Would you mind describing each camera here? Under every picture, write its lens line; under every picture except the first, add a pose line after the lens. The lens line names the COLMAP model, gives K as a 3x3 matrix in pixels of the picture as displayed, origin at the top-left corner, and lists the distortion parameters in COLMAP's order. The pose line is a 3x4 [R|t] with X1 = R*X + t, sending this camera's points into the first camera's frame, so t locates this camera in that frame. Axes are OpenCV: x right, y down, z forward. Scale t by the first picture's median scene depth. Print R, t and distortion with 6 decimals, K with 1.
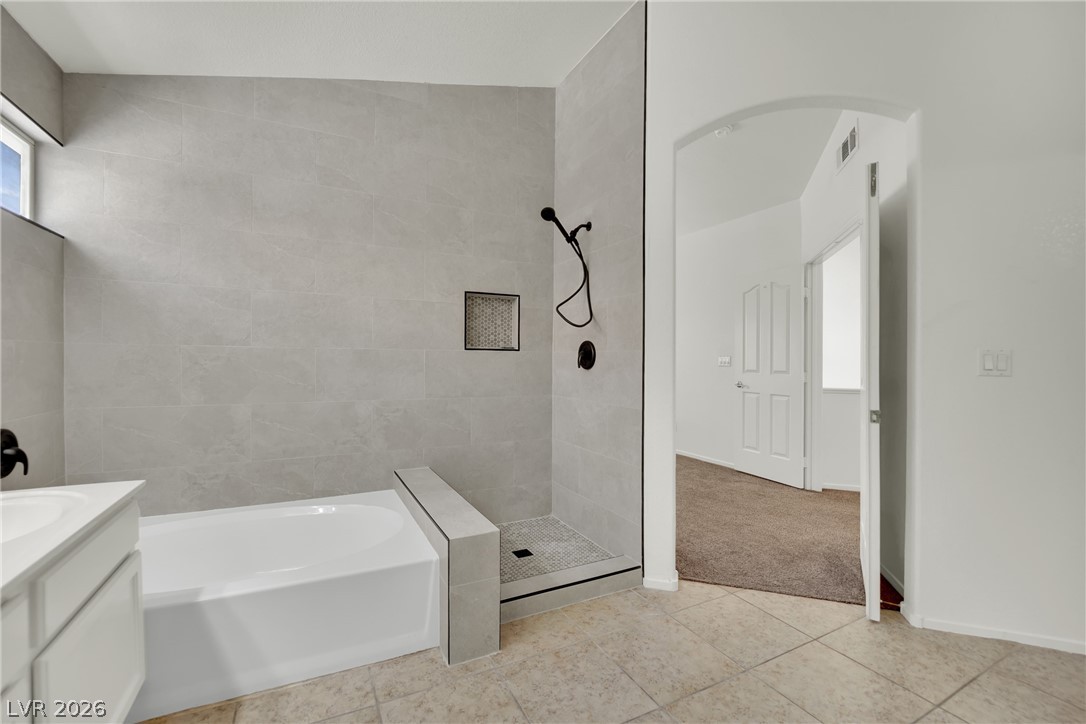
lens RADIAL K [[453.3, 0, 542.2], [0, 453.3, 363.0], [0, 0, 1]] dist [-0.001324, 0.000152]
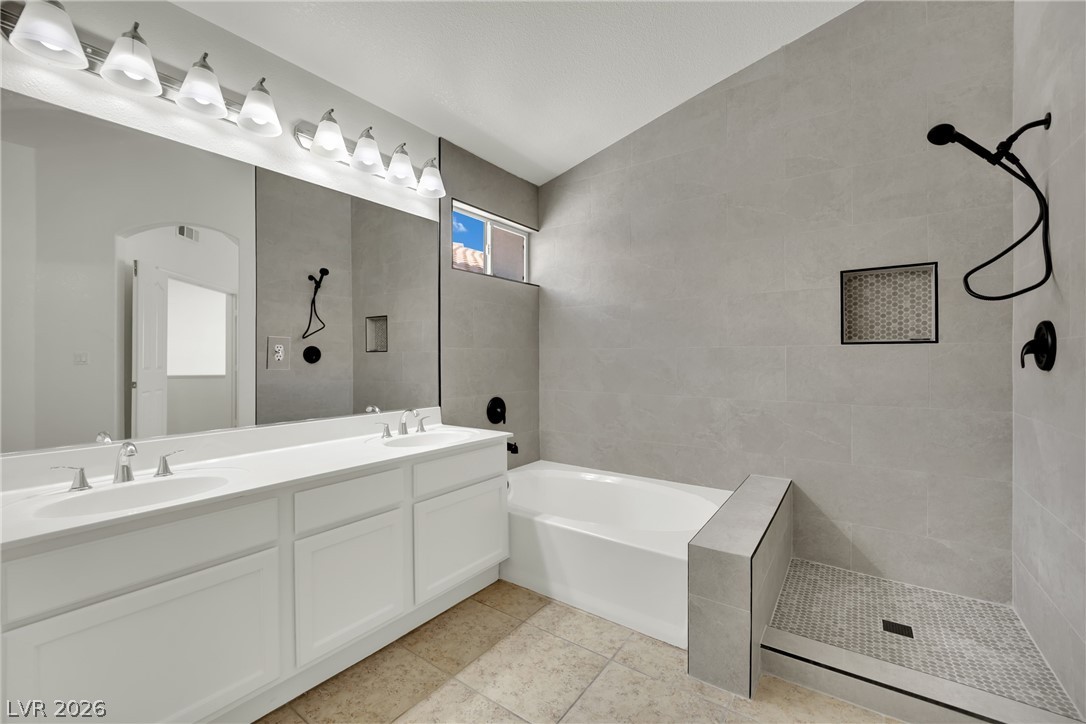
lens RADIAL K [[453.3, 0, 542.0], [0, 453.3, 360.5], [0, 0, 1]] dist [-0.001324, 0.000152]
pose [[0.474087, -0.005832, -0.880459, 0.316132], [0.000705, 0.999980, -0.006244, 0.004887], [0.880478, 0.002339, 0.474081, 0.171908]]
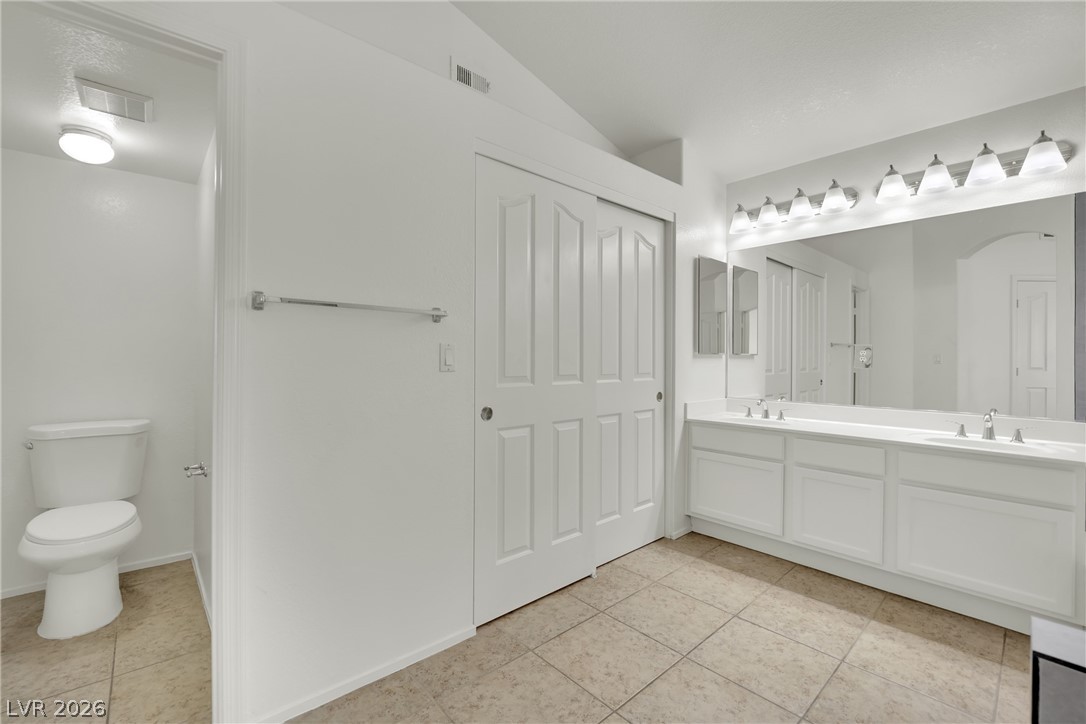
lens RADIAL K [[453.3, 0, 537.8], [0, 453.3, 361.2], [0, 0, 1]] dist [-0.001324, 0.000152]
pose [[-0.964188, -0.013631, -0.264868, 0.457368], [-0.015063, 0.999881, 0.003378, 0.004963], [0.264790, 0.007247, -0.964279, 0.929025]]
